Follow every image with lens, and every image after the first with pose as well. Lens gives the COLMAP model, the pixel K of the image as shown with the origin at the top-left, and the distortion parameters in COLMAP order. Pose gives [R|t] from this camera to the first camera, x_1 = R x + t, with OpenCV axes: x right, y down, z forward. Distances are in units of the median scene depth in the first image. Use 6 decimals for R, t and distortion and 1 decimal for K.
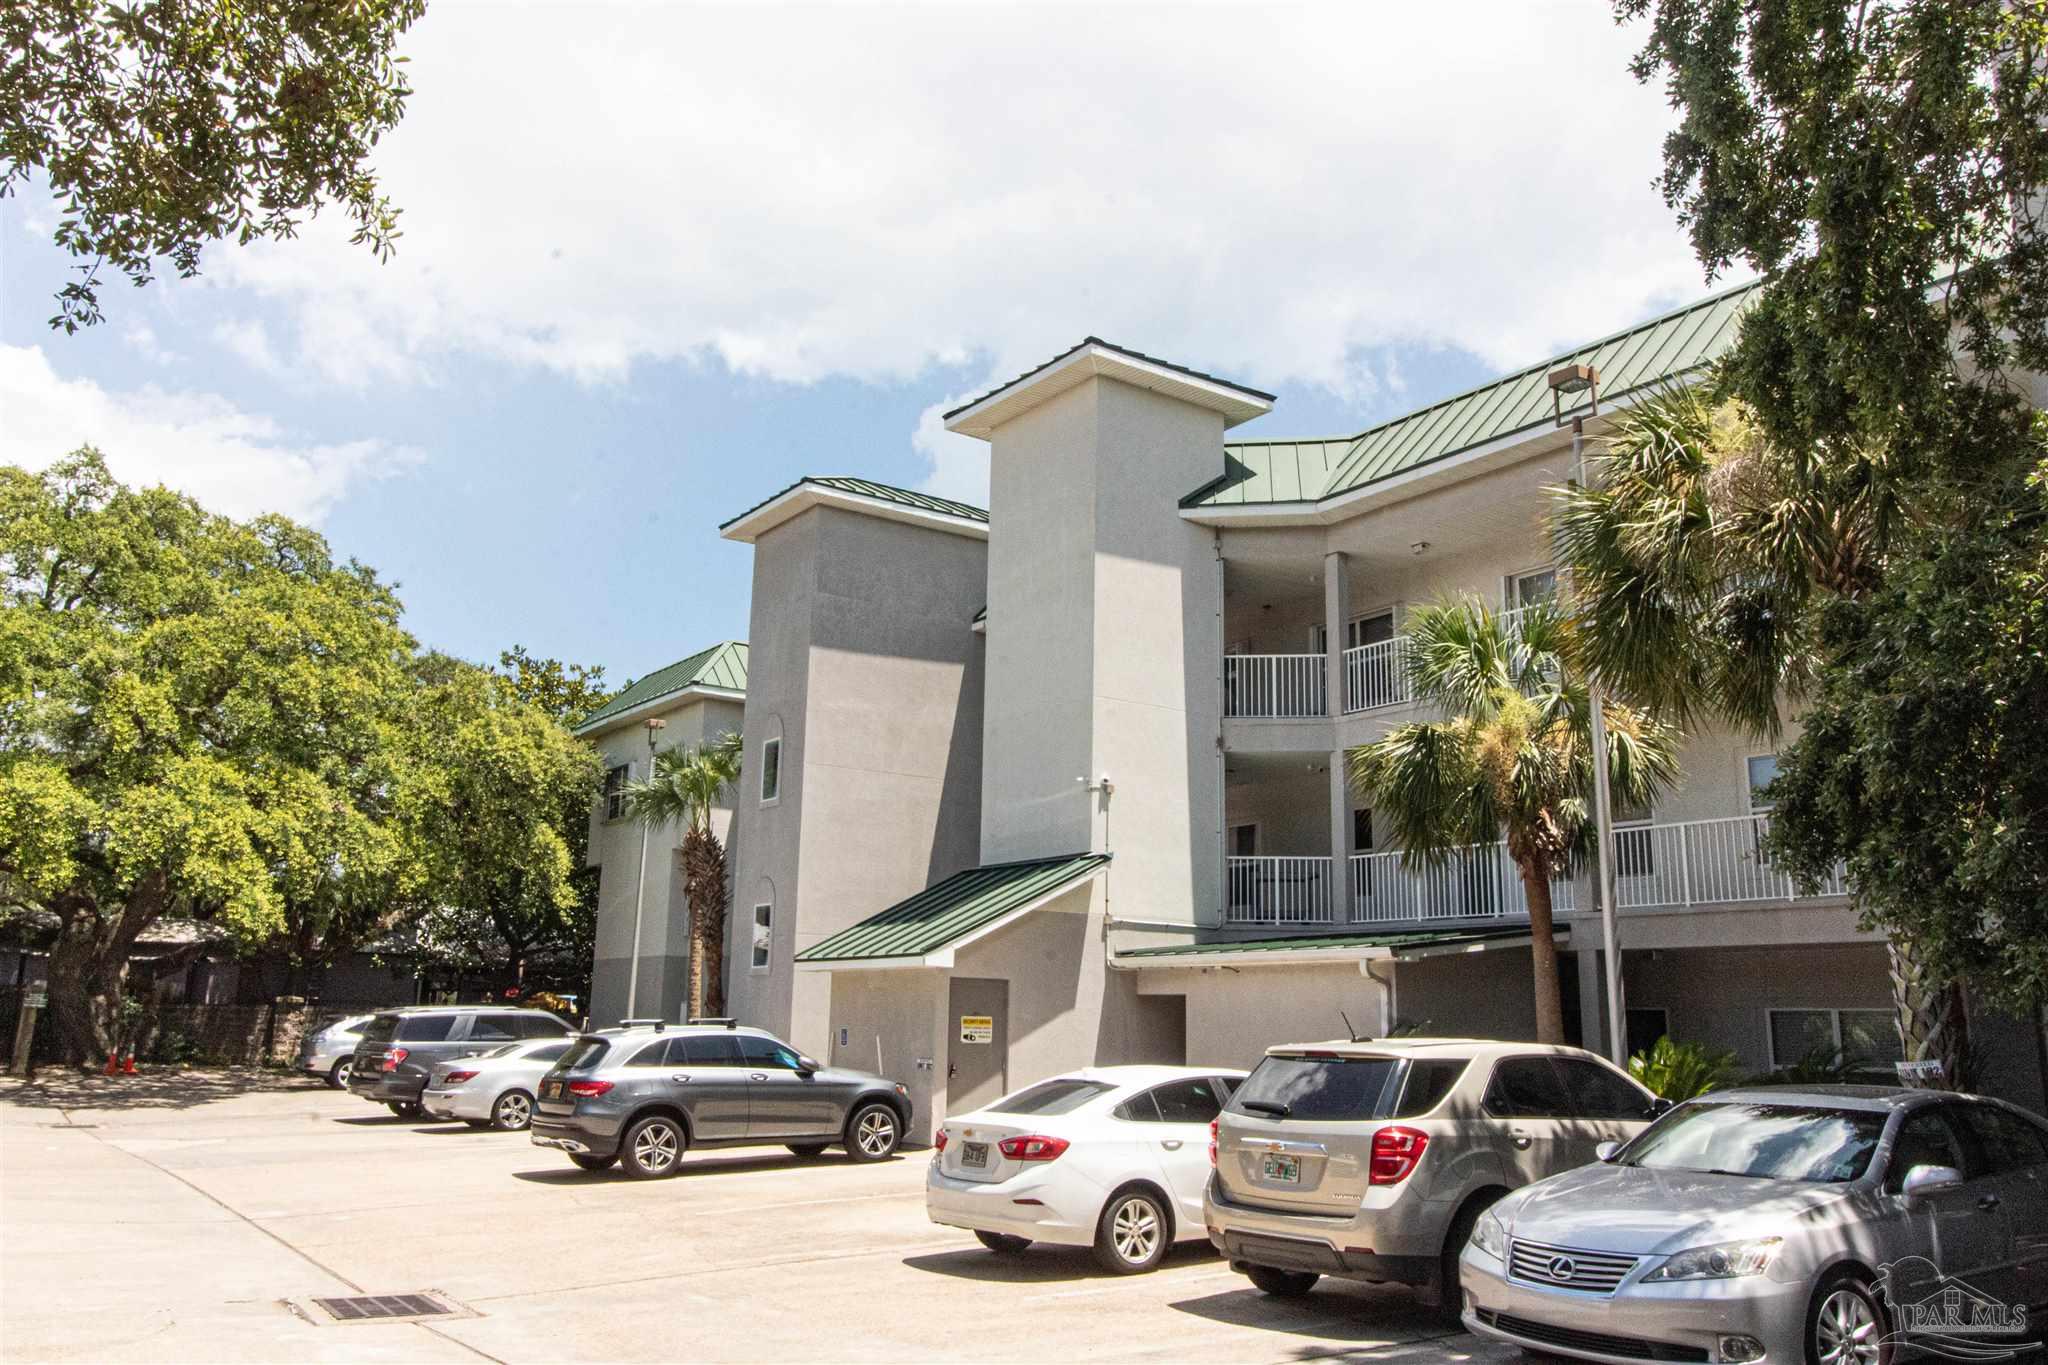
lens RADIAL K [[1607.7, 0, 1009.4], [0, 1607.7, 662.4], [0, 0, 1]] dist [0.008289, -0.003814]
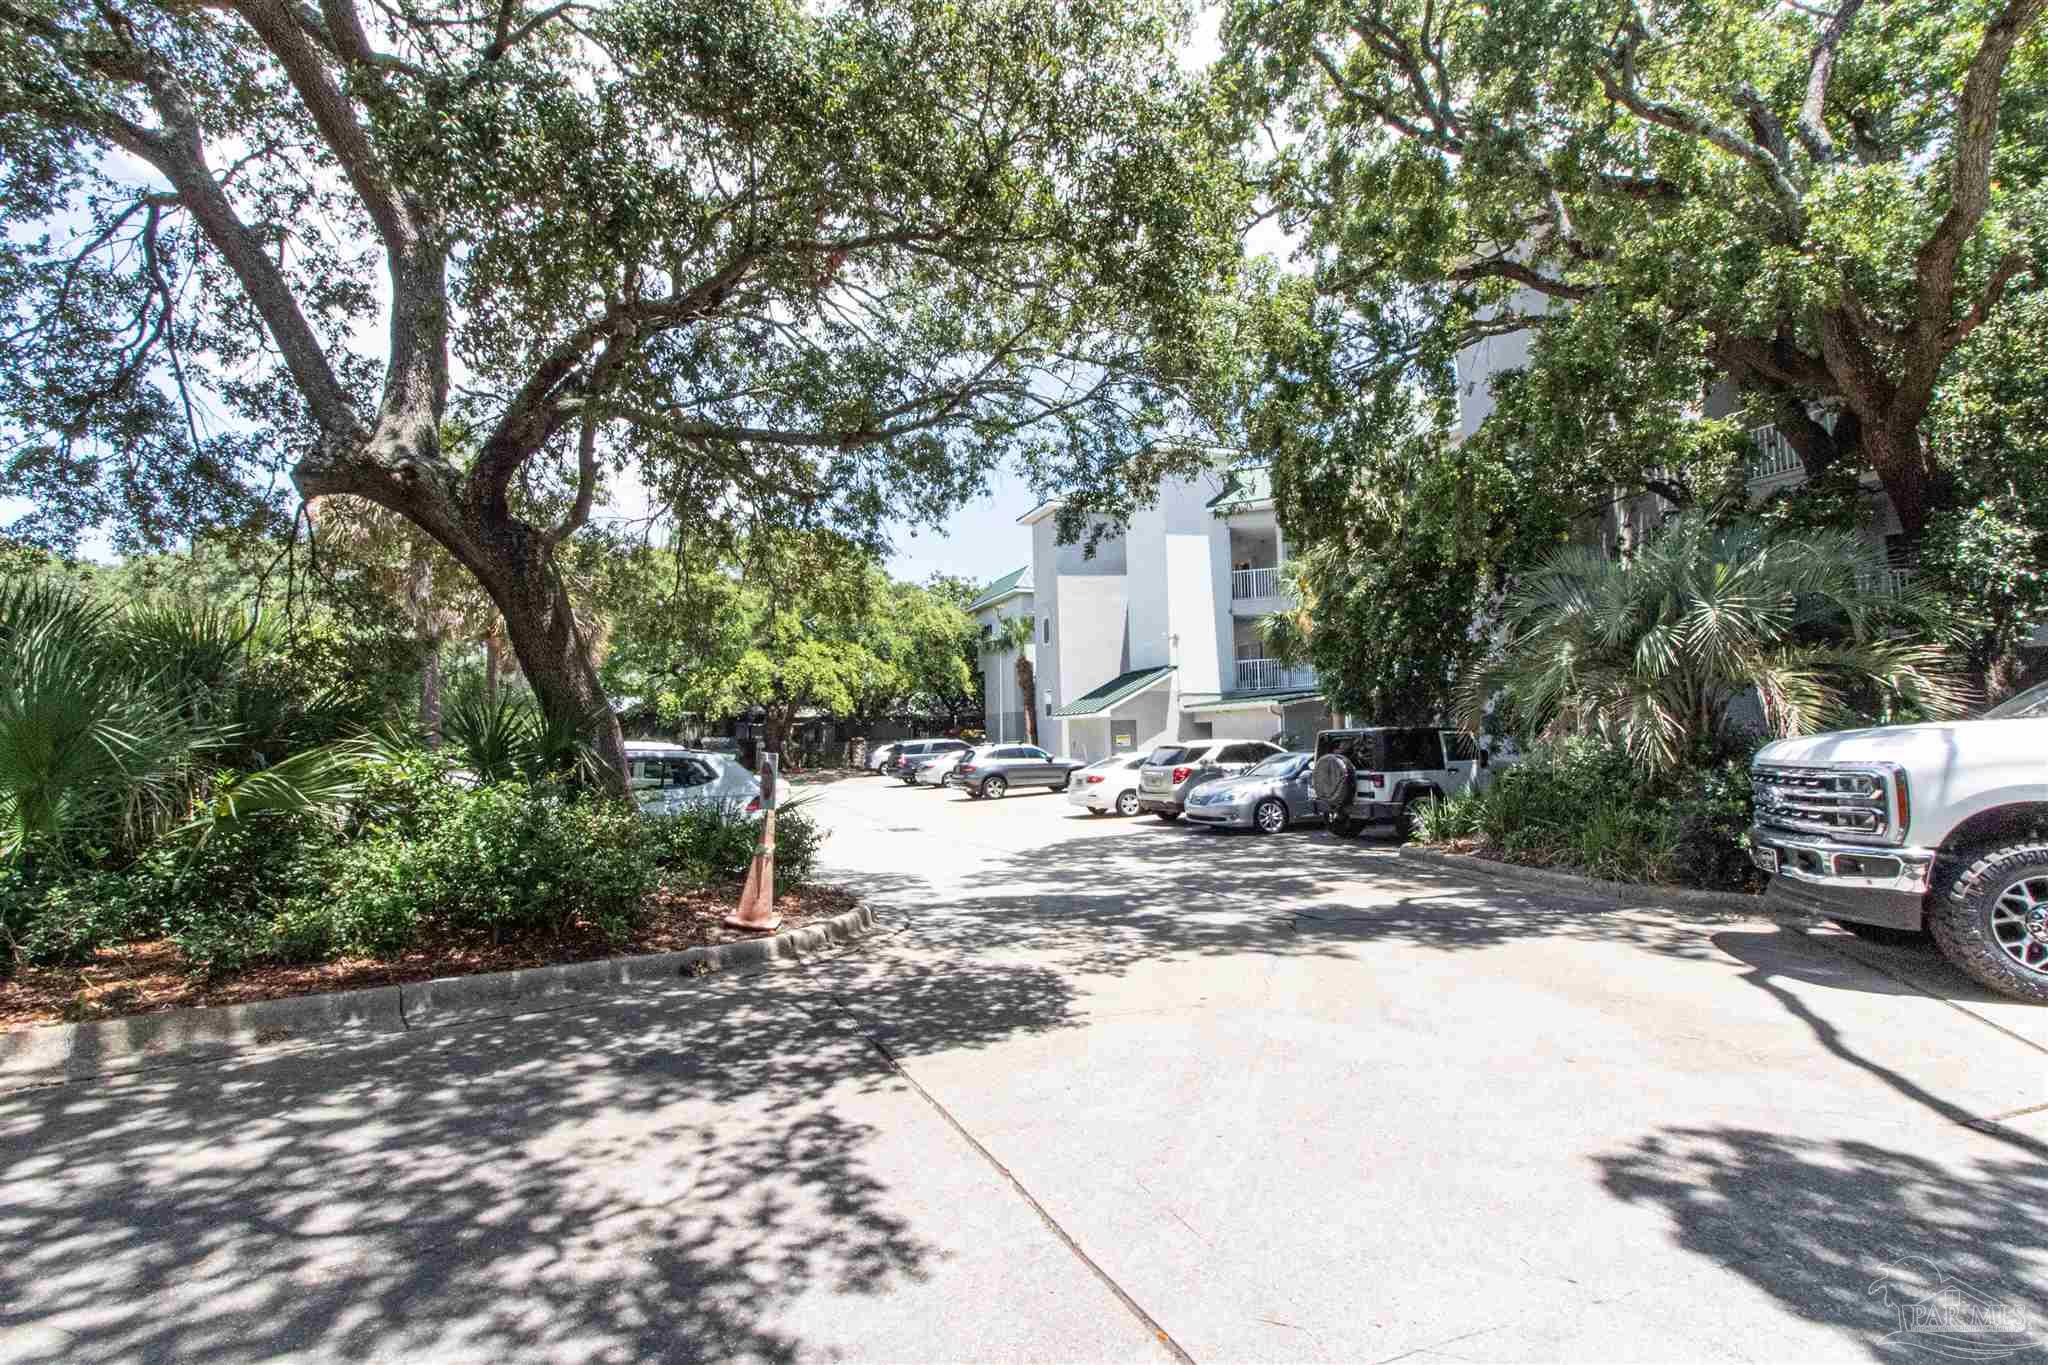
lens RADIAL K [[942.1, 0, 1024.0], [0, 942.1, 682.5], [0, 0, 1]] dist [0.000963, 0.000216]
pose [[0.972178, -0.059452, -0.226574, 0.120891], [0.095890, 0.983505, 0.153373, -0.070304], [0.213719, -0.170832, 0.961842, -0.299589]]
